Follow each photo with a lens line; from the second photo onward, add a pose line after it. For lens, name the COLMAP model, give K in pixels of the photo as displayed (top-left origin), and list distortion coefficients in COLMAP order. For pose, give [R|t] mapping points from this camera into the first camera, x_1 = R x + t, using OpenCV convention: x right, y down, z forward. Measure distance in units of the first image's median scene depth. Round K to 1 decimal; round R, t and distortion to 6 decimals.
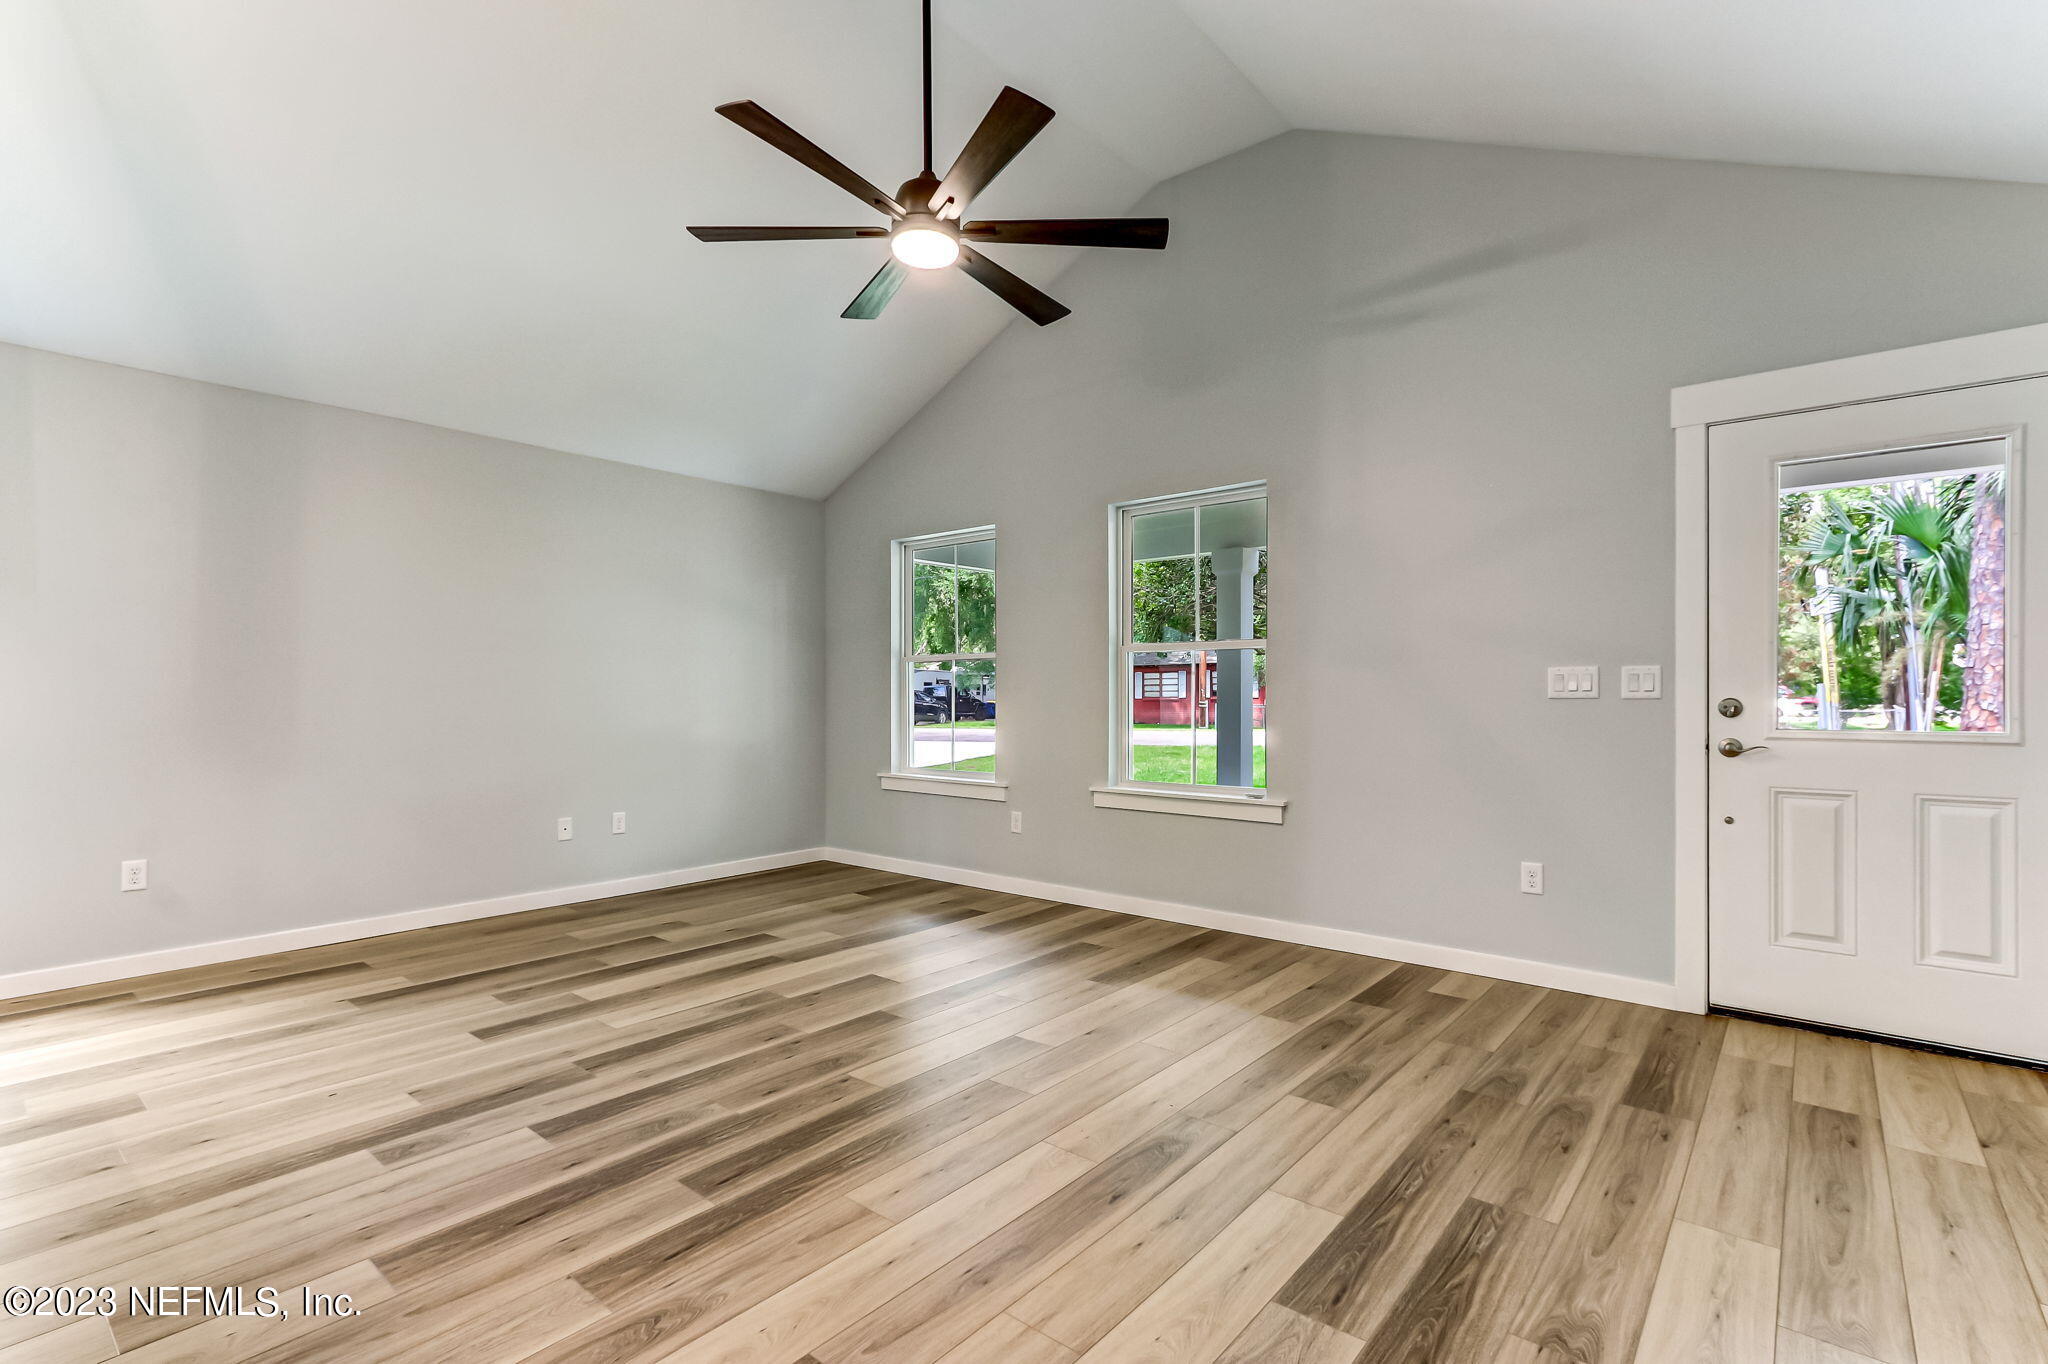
lens RADIAL K [[951.0, 0, 1018.1], [0, 951.0, 695.9], [0, 0, 1]] dist [-0.002041, 0.000986]
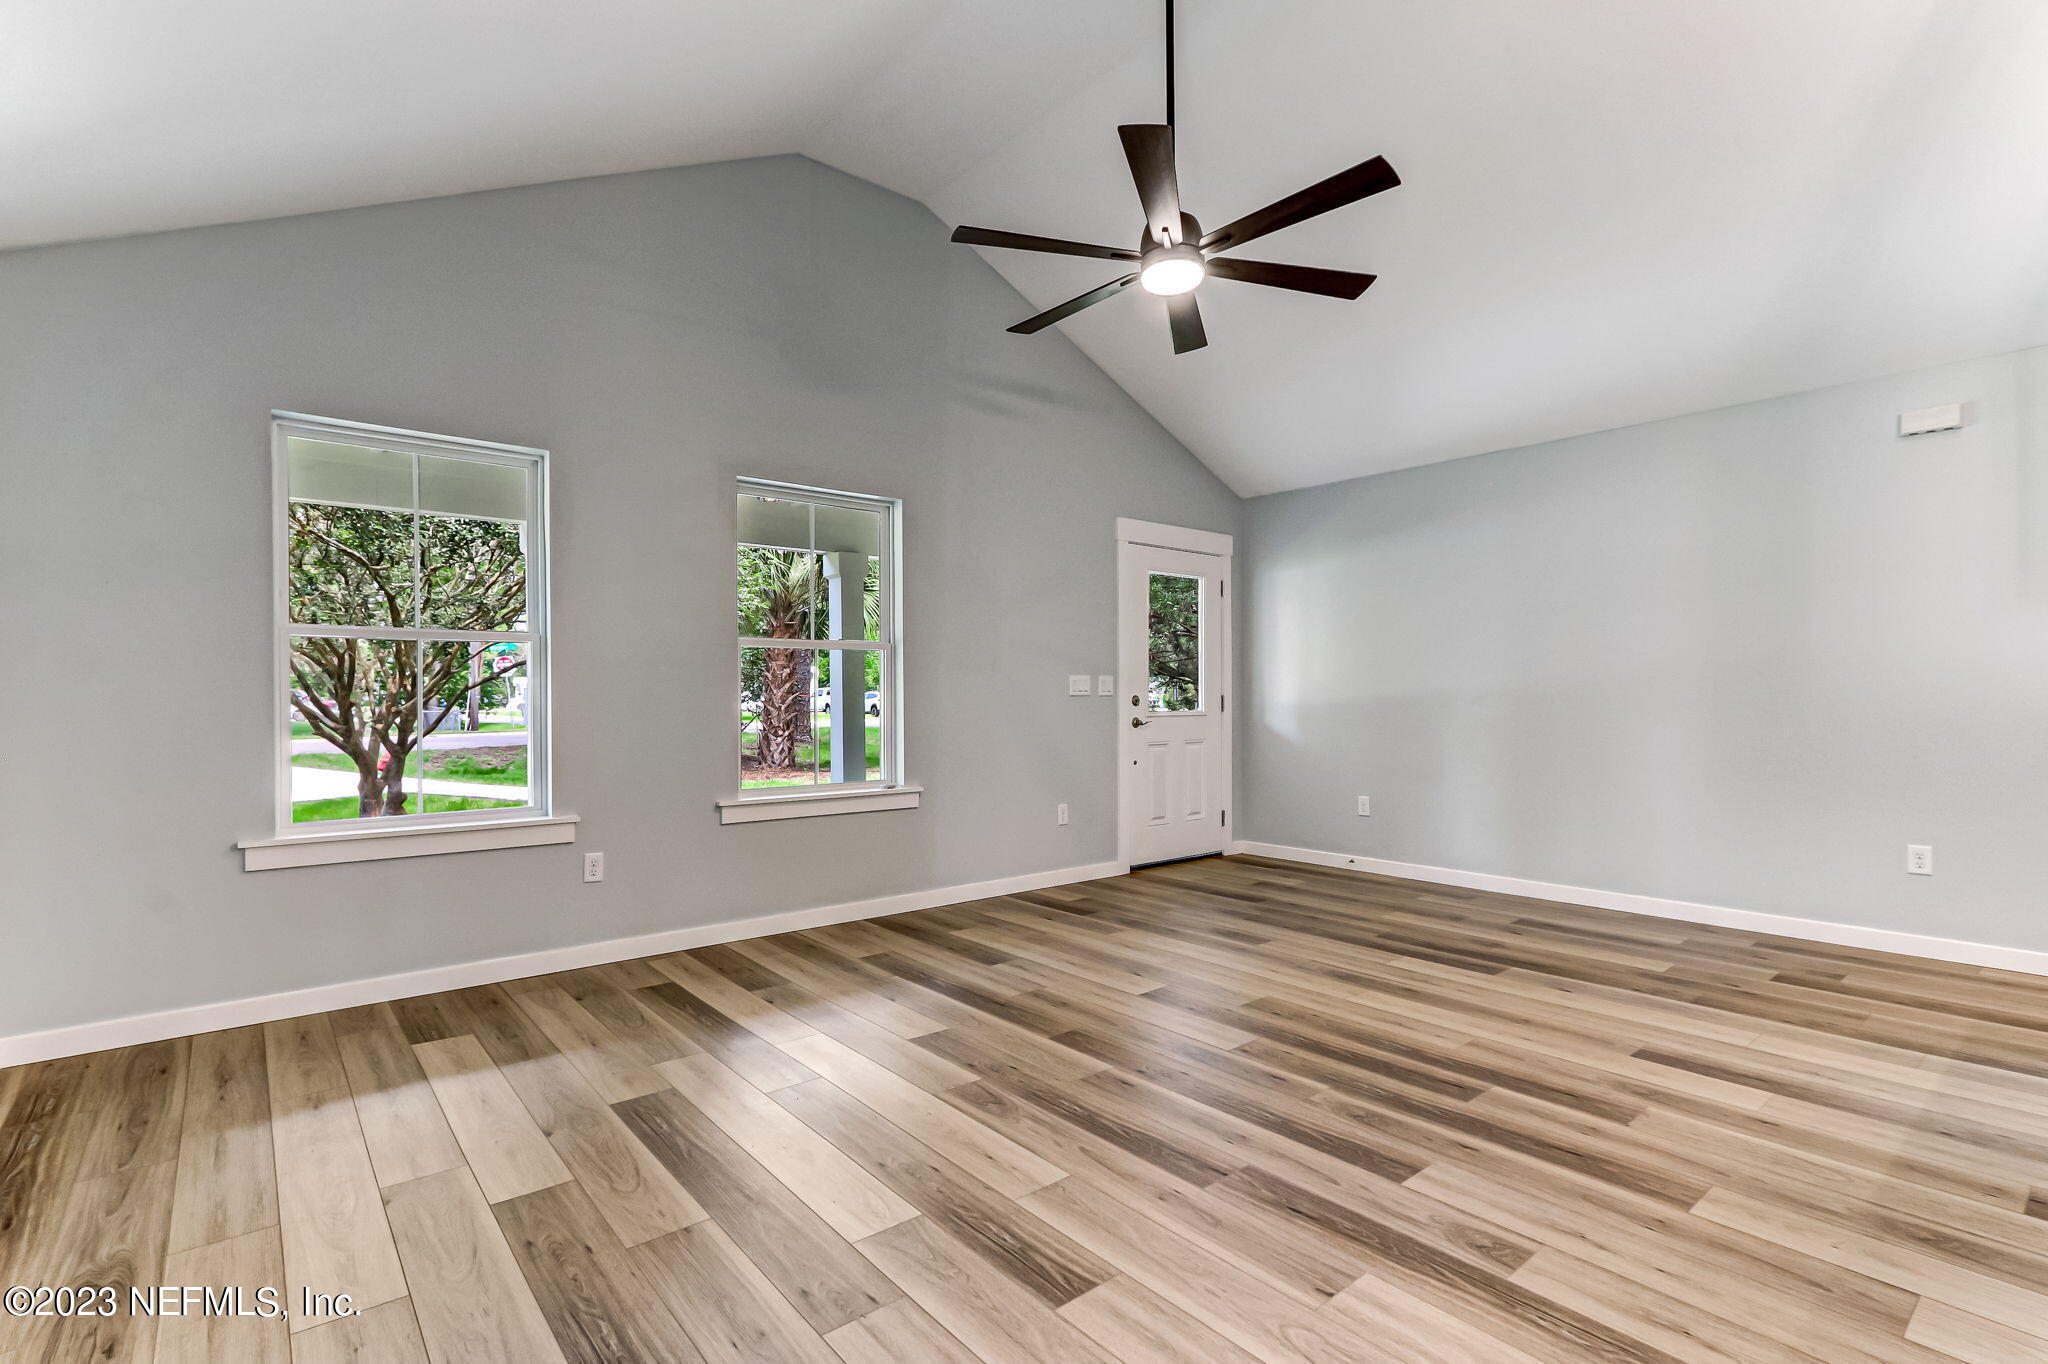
lens RADIAL K [[951.0, 0, 1018.1], [0, 951.0, 695.9], [0, 0, 1]] dist [-0.002041, 0.000986]
pose [[0.175758, 0.000458, 0.984433, -1.238561], [0.002715, 0.999996, -0.000950, 0.004969], [-0.984430, 0.002840, 0.175756, 1.026853]]
